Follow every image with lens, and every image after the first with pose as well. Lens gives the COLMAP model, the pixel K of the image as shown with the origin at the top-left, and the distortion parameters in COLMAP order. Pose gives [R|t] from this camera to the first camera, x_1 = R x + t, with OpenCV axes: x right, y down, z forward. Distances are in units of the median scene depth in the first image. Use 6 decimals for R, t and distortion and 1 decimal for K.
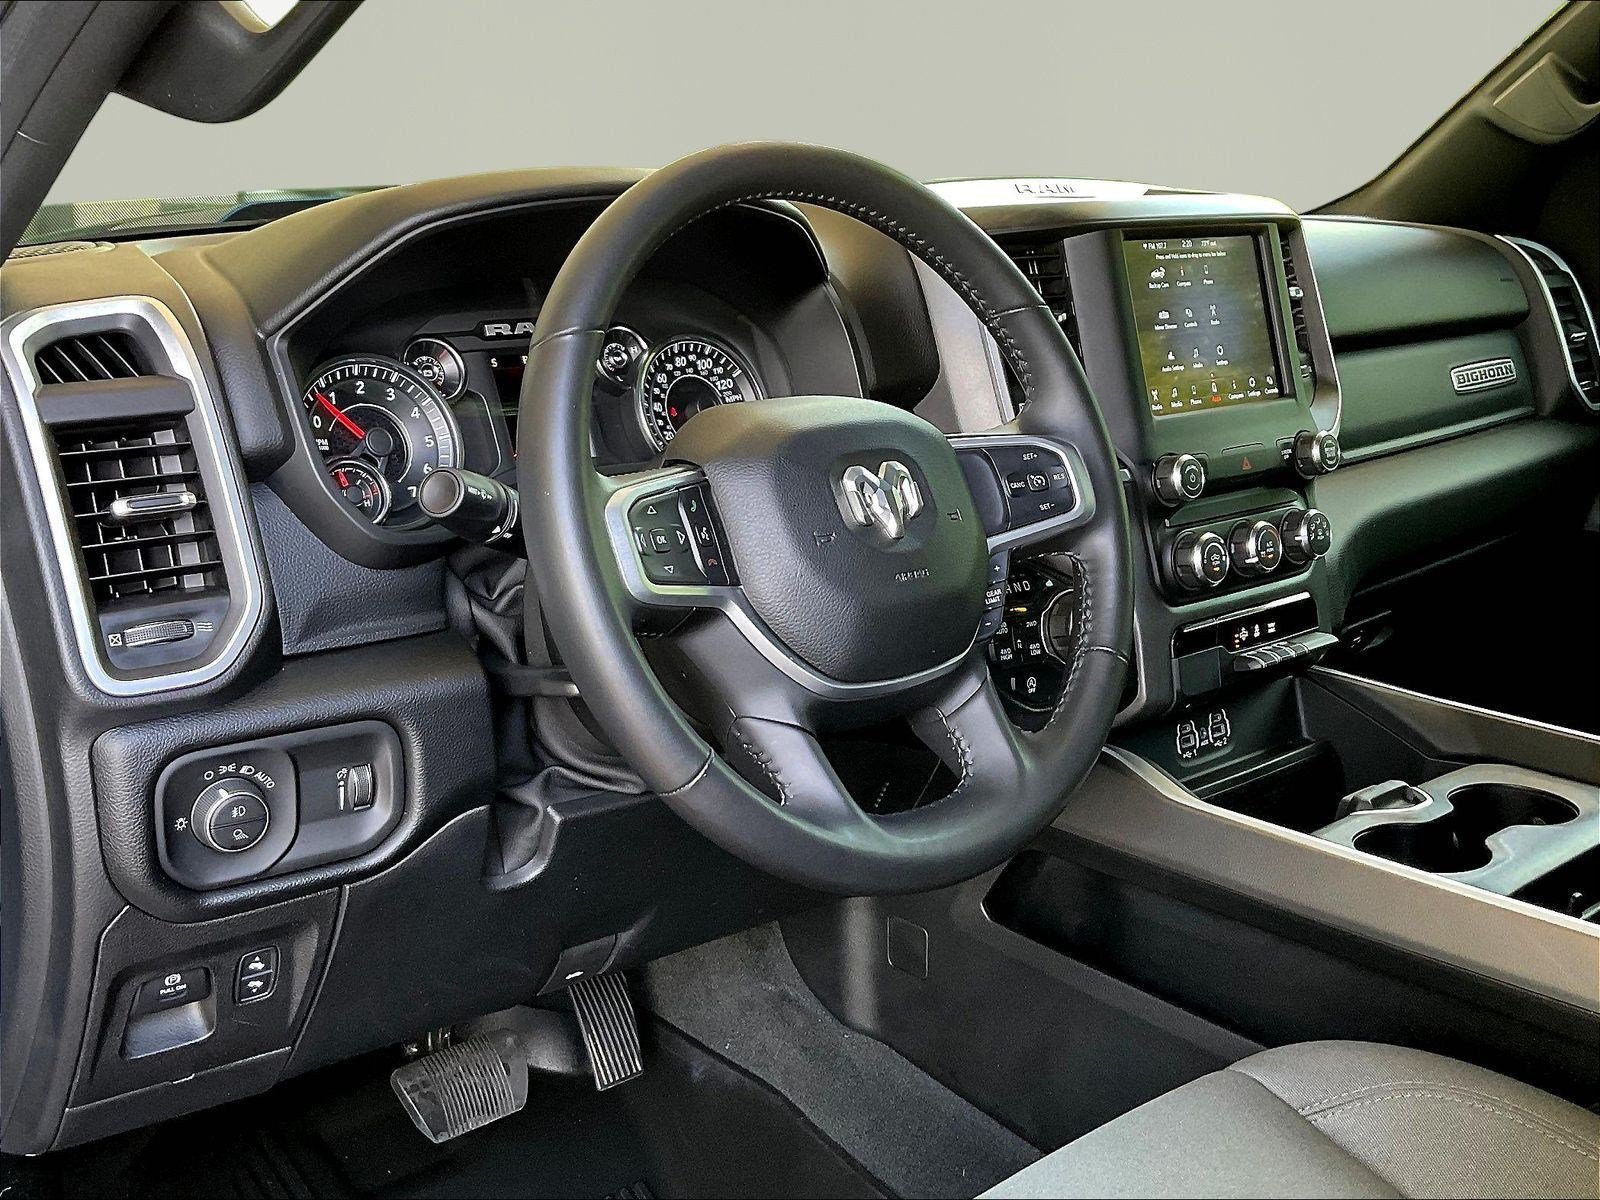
lens RADIAL K [[1747.8, 0, 797.9], [0, 1747.8, 609.3], [0, 0, 1]] dist [0.048207, 0.000000]
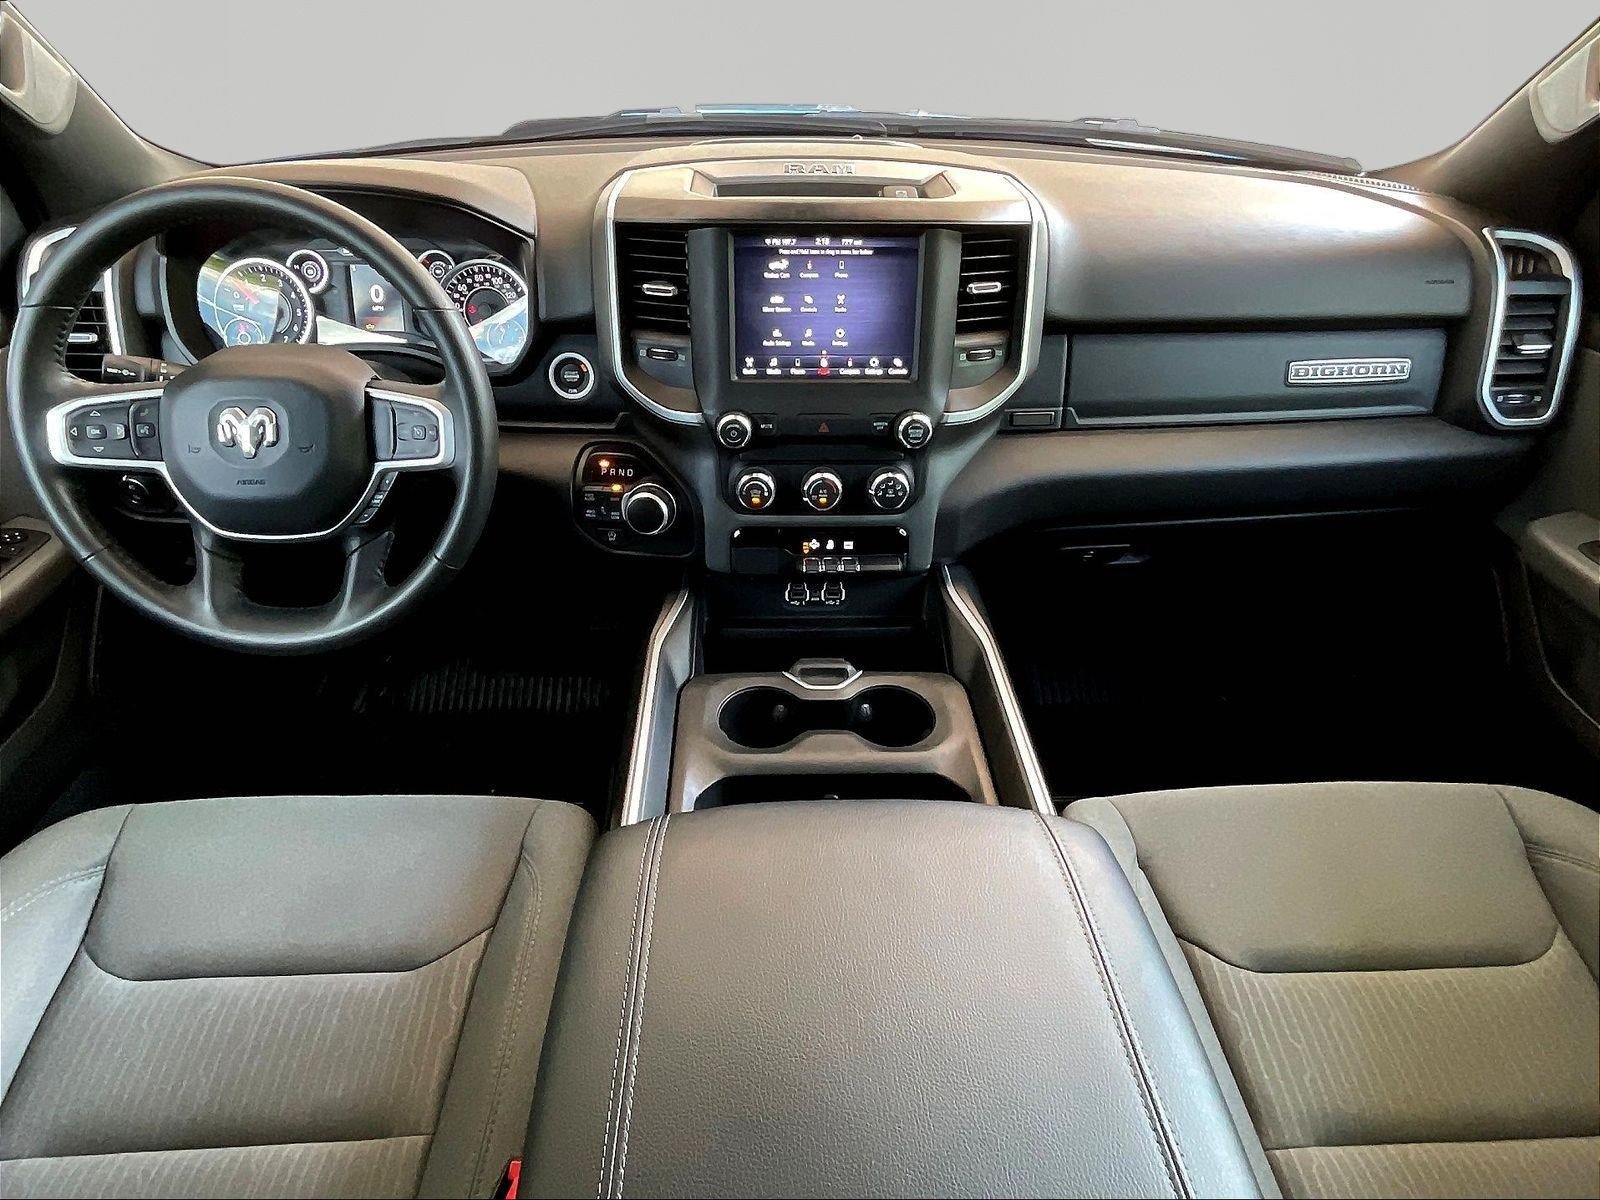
lens RADIAL K [[864.5, 0, 793.9], [0, 864.5, 599.1], [0, 0, 1]] dist [-0.013696, 0.005603]
pose [[0.759757, 0.385790, -0.523388, 0.679425], [-0.164274, 0.892733, 0.419573, -0.255707], [0.629113, -0.232794, 0.741636, 0.515804]]
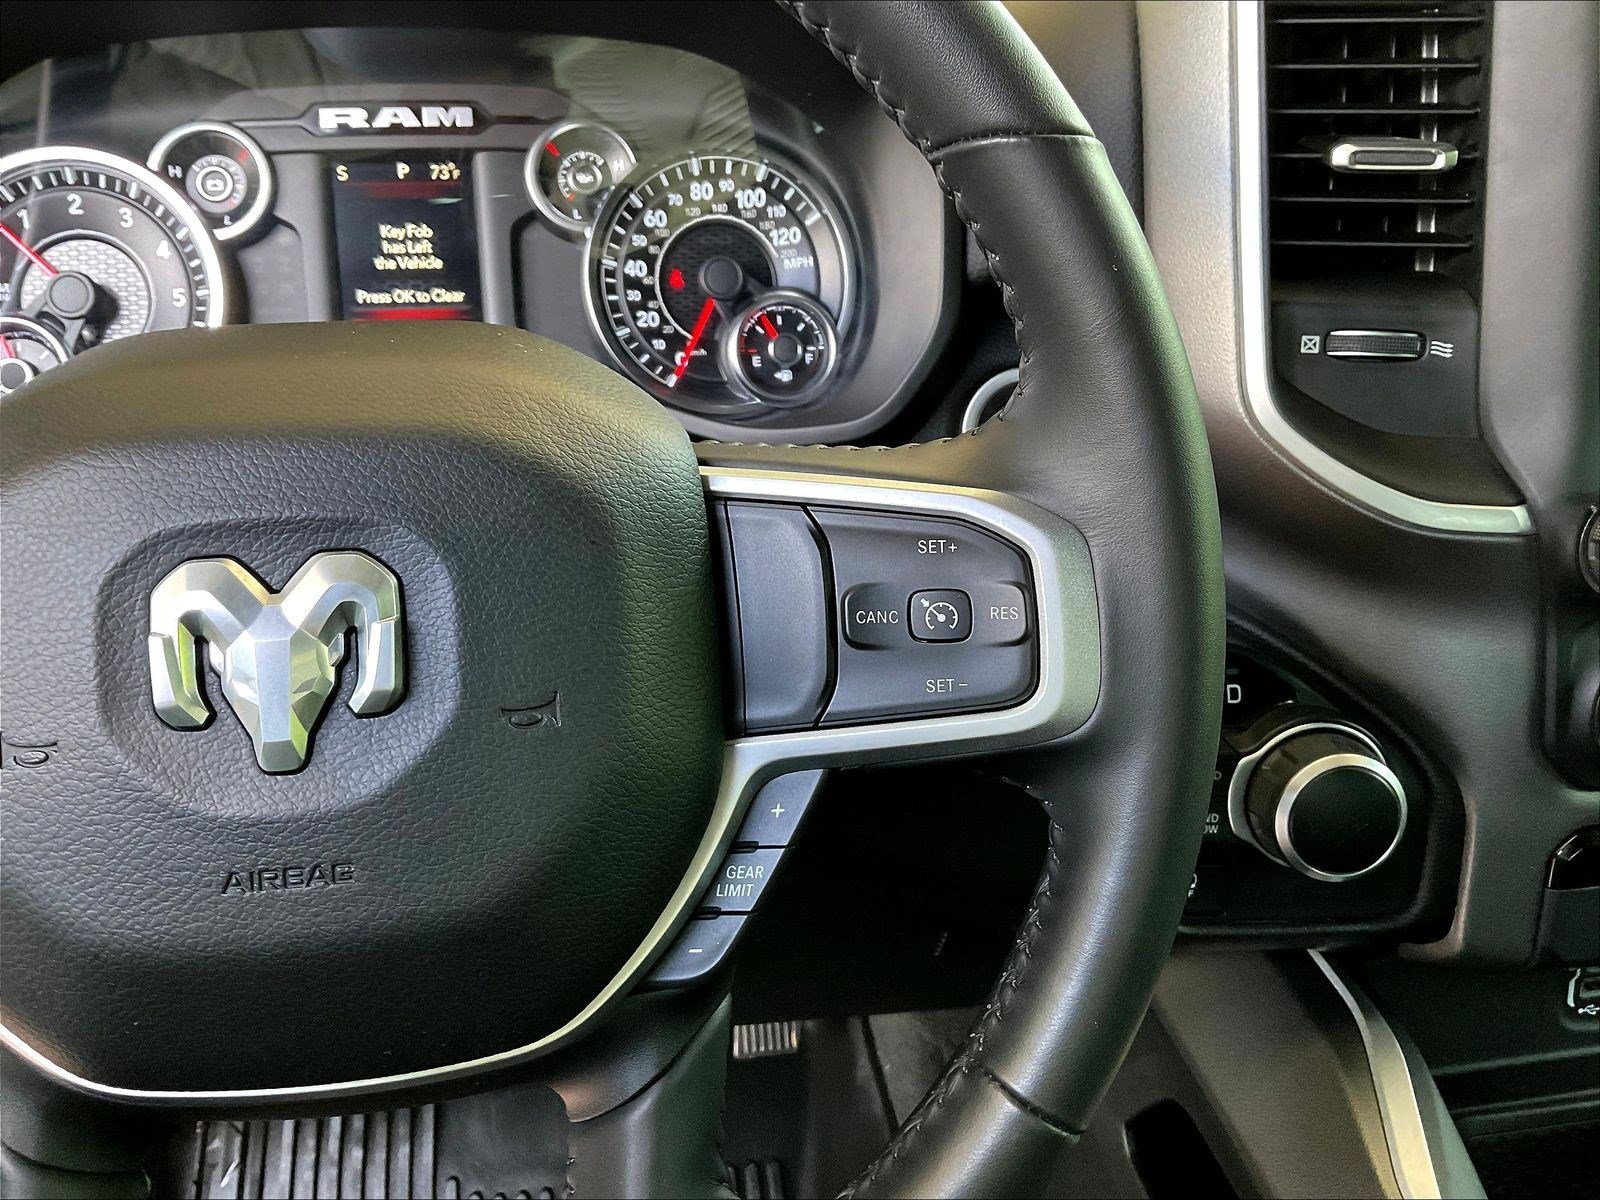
lens RADIAL K [[1329.4, 0, 805.8], [0, 1329.4, 613.5], [0, 0, 1]] dist [0.060855, -0.128866]
pose [[0.842366, 0.238673, -0.483172, 0.212053], [-0.131029, 0.960382, 0.245964, -0.118797], [0.522734, -0.143882, 0.840266, 0.611430]]
